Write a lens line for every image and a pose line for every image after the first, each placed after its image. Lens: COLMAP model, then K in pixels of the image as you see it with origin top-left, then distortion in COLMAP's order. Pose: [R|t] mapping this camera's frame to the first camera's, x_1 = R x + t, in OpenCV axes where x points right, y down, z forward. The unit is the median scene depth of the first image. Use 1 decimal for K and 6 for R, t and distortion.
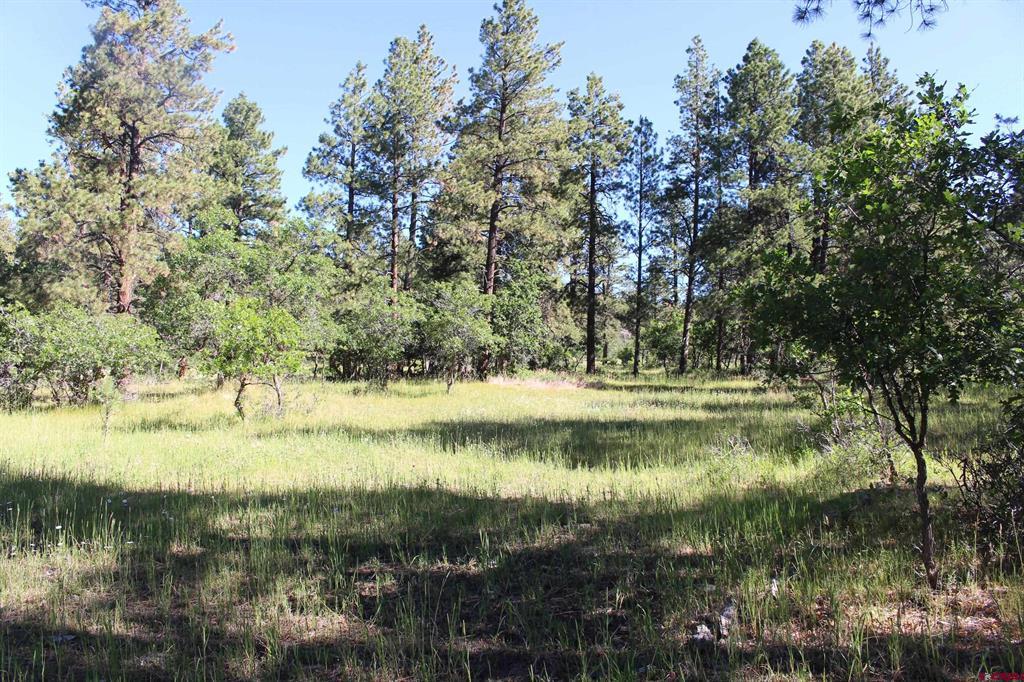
lens RADIAL K [[839.0, 0, 506.7], [0, 839.0, 360.2], [0, 0, 1]] dist [-0.173296, 0.145632]
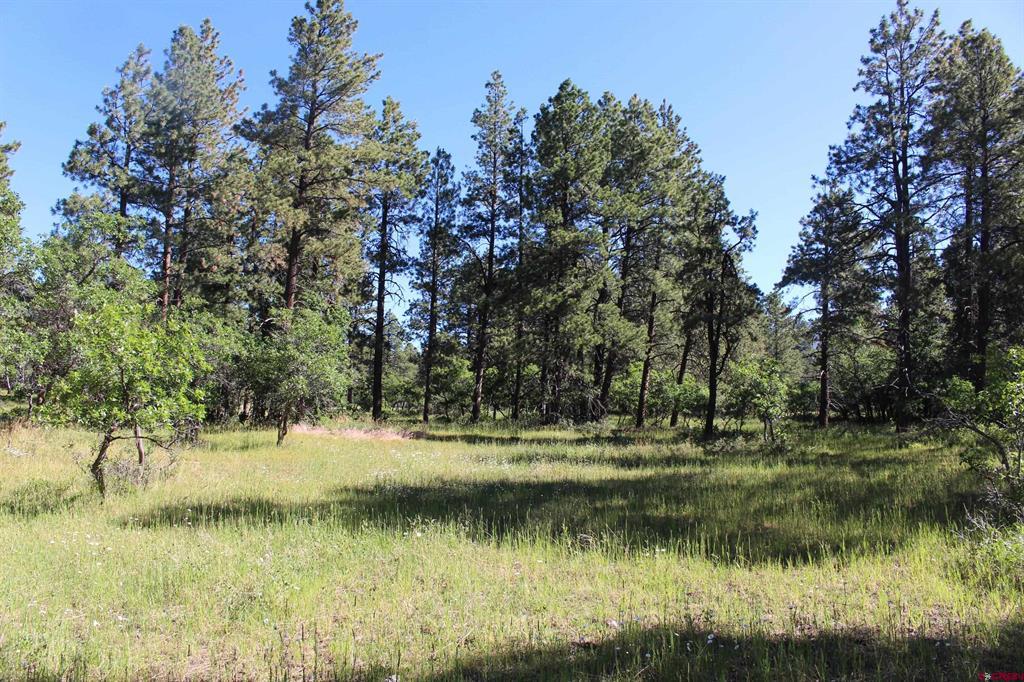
lens RADIAL K [[839.0, 0, 506.7], [0, 839.0, 360.2], [0, 0, 1]] dist [-0.173296, 0.145632]
pose [[0.942250, 0.032510, 0.333328, -0.088444], [-0.014575, 0.998315, -0.056166, -0.000871], [-0.334593, 0.048064, 0.941136, 0.111837]]
